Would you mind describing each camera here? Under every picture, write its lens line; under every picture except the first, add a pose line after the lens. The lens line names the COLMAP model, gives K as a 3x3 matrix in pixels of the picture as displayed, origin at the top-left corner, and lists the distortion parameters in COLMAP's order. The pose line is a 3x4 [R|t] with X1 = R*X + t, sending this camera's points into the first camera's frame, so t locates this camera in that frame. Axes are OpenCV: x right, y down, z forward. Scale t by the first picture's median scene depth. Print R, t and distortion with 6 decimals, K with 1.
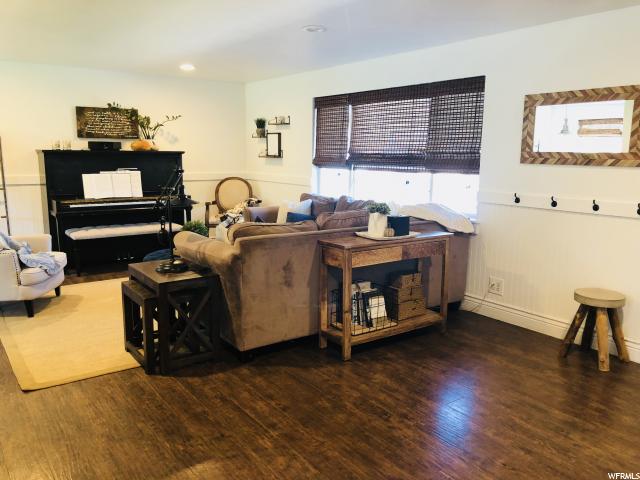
lens RADIAL K [[542.4, 0, 345.6], [0, 542.4, 238.6], [0, 0, 1]] dist [0.043618, -0.002995]
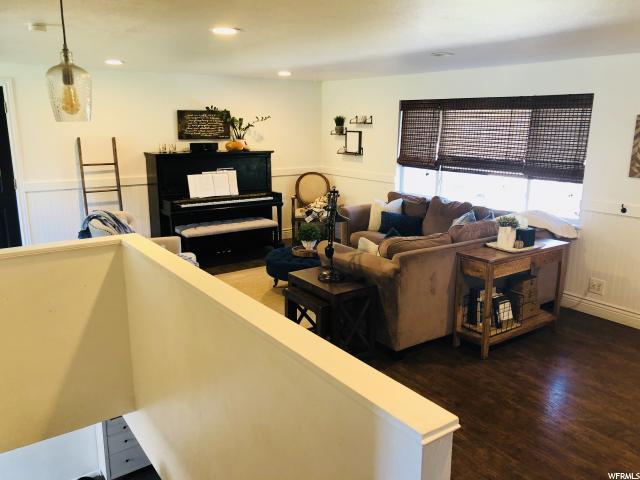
lens RADIAL K [[542.4, 0, 345.6], [0, 542.4, 238.6], [0, 0, 1]] dist [0.043618, -0.002995]
pose [[0.999989, -0.001476, -0.004350, -0.222349], [0.001724, 0.998338, 0.057603, -0.072716], [0.004258, -0.057610, 0.998330, -0.098361]]
